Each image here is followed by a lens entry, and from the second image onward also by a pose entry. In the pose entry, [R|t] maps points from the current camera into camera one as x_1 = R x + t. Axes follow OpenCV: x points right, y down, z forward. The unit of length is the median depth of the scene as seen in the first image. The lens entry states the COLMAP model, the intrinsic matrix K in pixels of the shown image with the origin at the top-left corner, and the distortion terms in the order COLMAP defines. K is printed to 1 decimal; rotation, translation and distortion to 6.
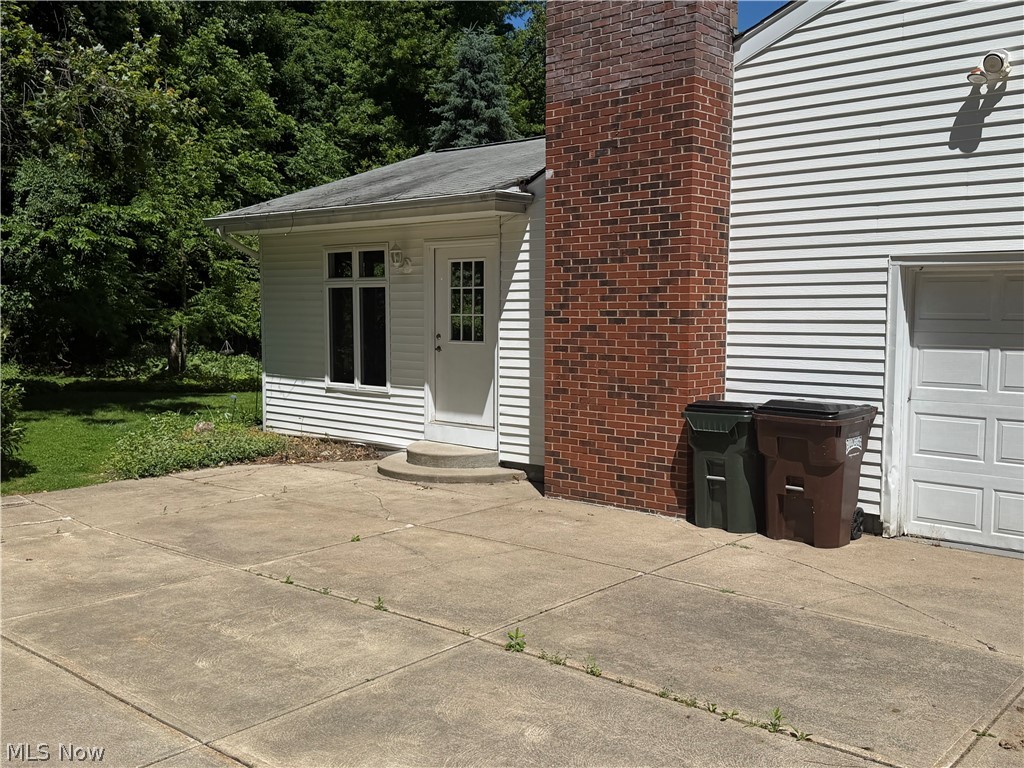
lens RADIAL K [[946.9, 0, 512.0], [0, 946.9, 384.0], [0, 0, 1]] dist [0.155318, -0.280440]
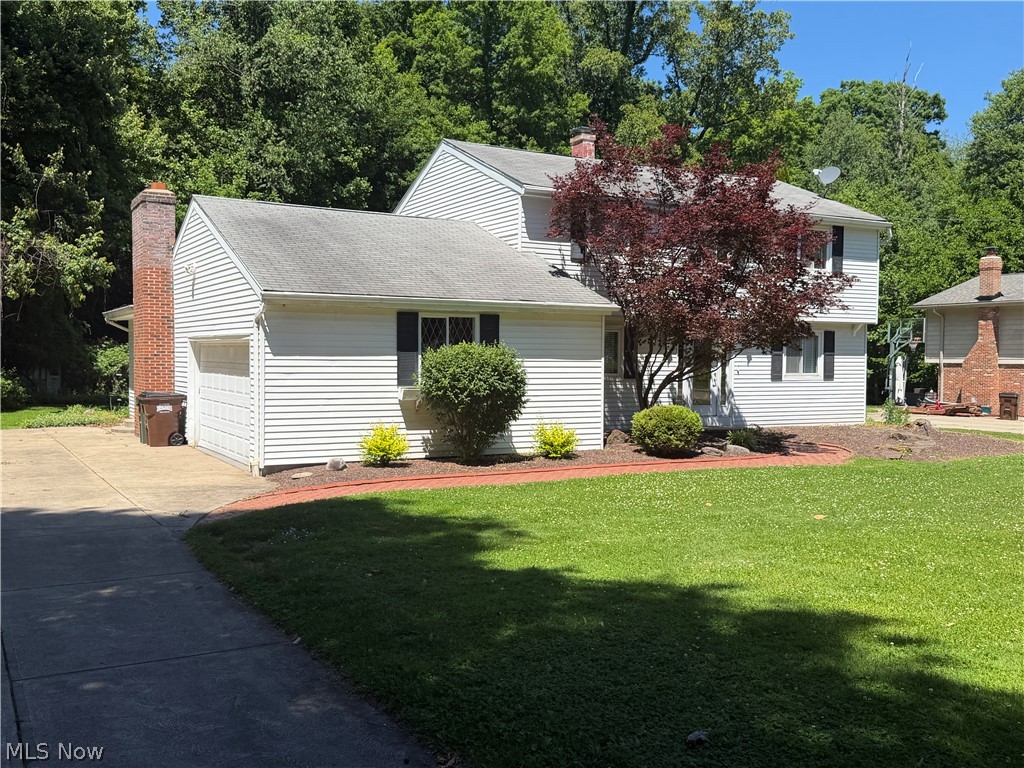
lens RADIAL K [[966.1, 0, 512.0], [0, 966.1, 384.0], [0, 0, 1]] dist [0.168646, -0.298822]
pose [[0.938214, 0.013809, -0.345781, 2.029039], [-0.031047, 0.998533, -0.044363, 0.079814], [0.344661, 0.052357, 0.937266, -1.114859]]
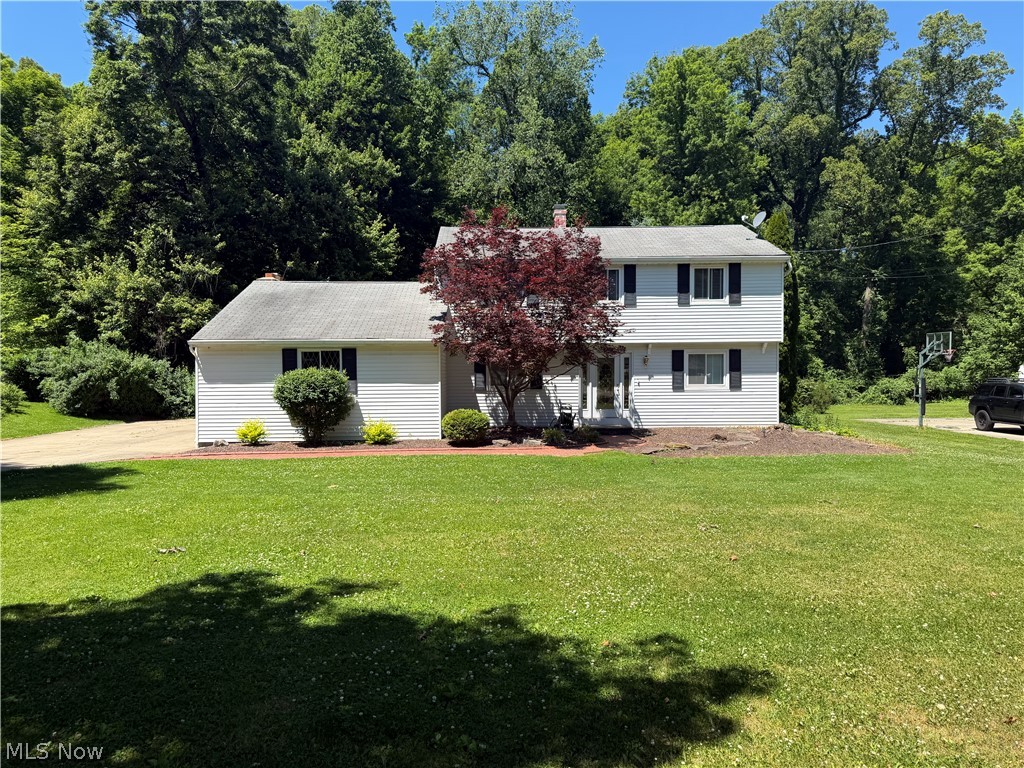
lens RADIAL K [[737.2, 0, 512.0], [0, 737.2, 384.0], [0, 0, 1]] dist [0.024593, -0.003657]
pose [[0.659911, 0.000414, -0.751343, 3.461736], [-0.045786, 0.998163, -0.039665, 0.025283], [0.749947, 0.060576, 0.658718, -0.346676]]
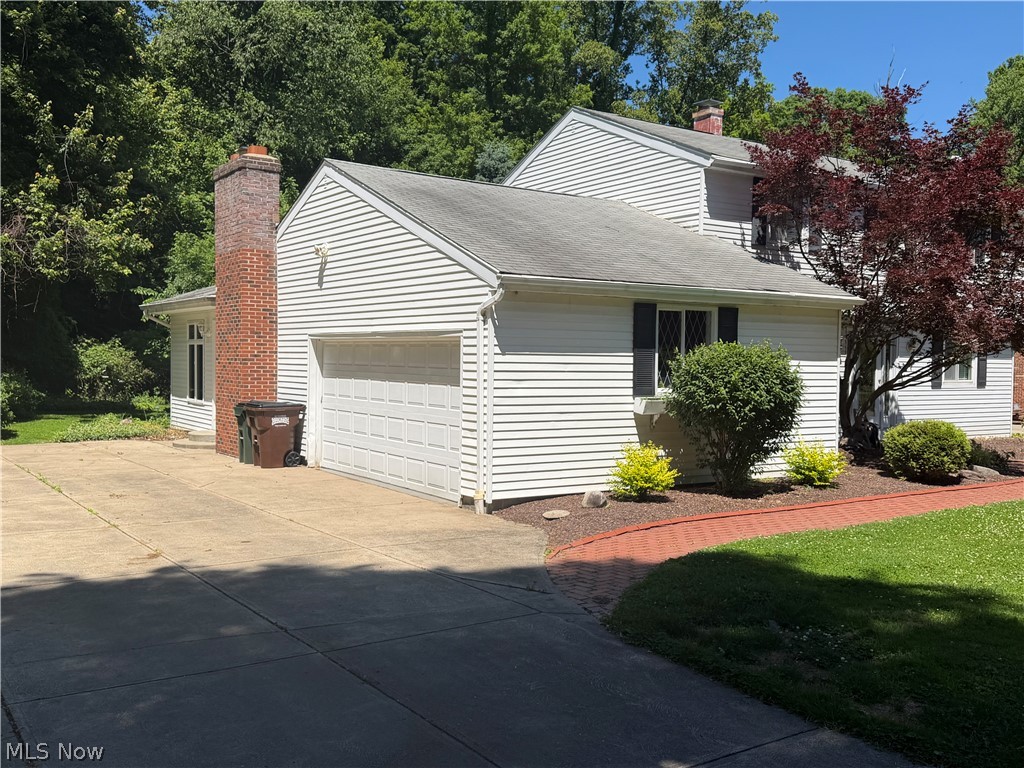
lens RADIAL K [[946.9, 0, 512.0], [0, 946.9, 384.0], [0, 0, 1]] dist [0.155318, -0.280440]
pose [[0.965903, 0.016437, -0.258380, 1.308820], [-0.030084, 0.998348, -0.048952, 0.063941], [0.257149, 0.055056, 0.964802, -0.866796]]
